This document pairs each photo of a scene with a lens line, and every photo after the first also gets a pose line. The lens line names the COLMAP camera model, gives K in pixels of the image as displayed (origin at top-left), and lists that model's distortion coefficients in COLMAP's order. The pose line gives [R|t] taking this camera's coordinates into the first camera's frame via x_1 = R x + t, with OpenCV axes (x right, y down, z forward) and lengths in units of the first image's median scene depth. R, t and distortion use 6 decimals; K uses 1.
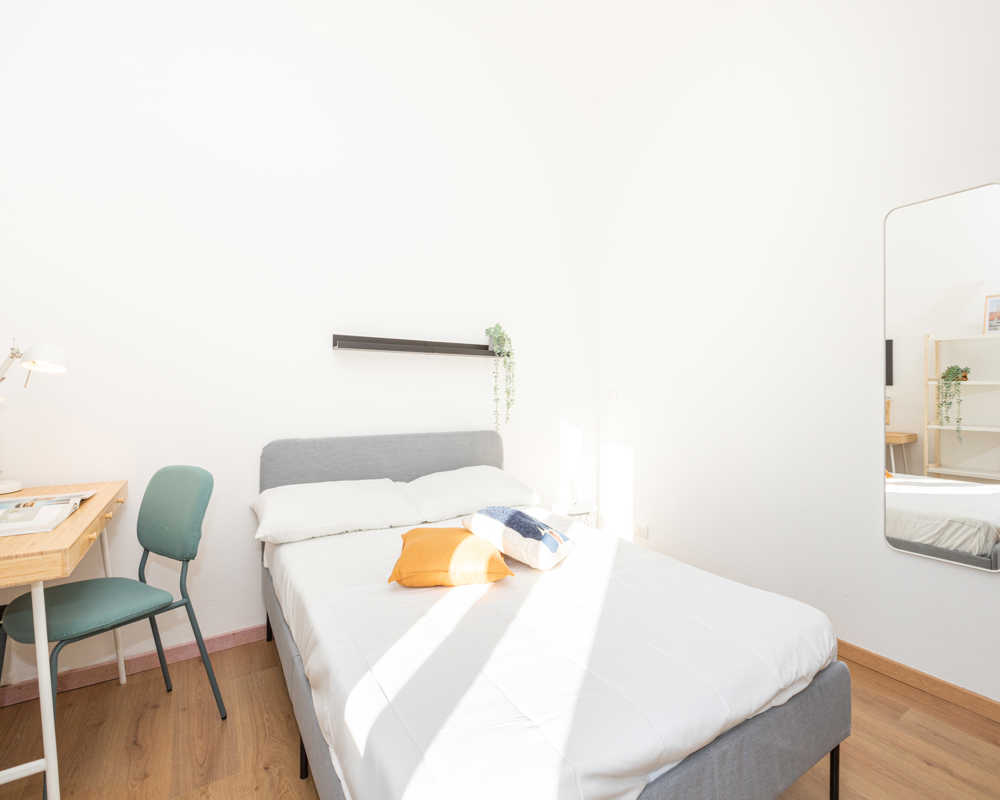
lens RADIAL K [[456.0, 0, 494.3], [0, 456.0, 392.4], [0, 0, 1]] dist [0.000508, 0.000319]
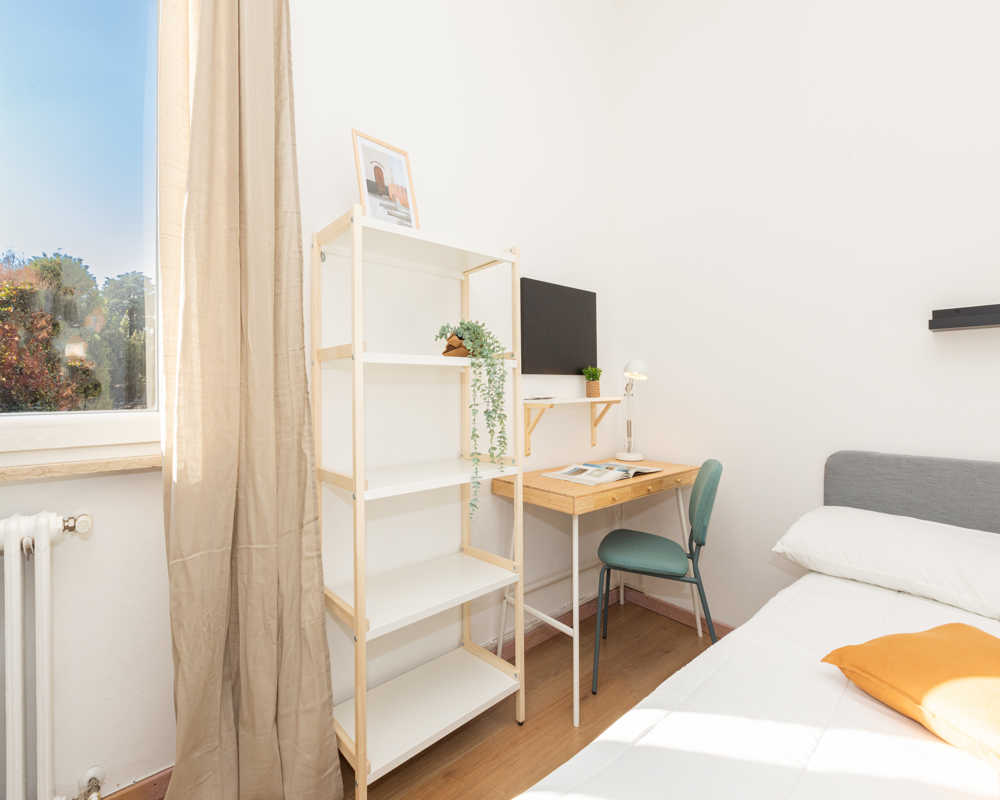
lens RADIAL K [[456.0, 0, 494.3], [0, 456.0, 392.4], [0, 0, 1]] dist [0.000508, 0.000319]
pose [[0.146111, -0.001741, -0.989267, 0.360330], [0.000855, 0.999998, -0.001634, -0.003655], [0.989268, -0.000607, 0.146113, 0.344559]]
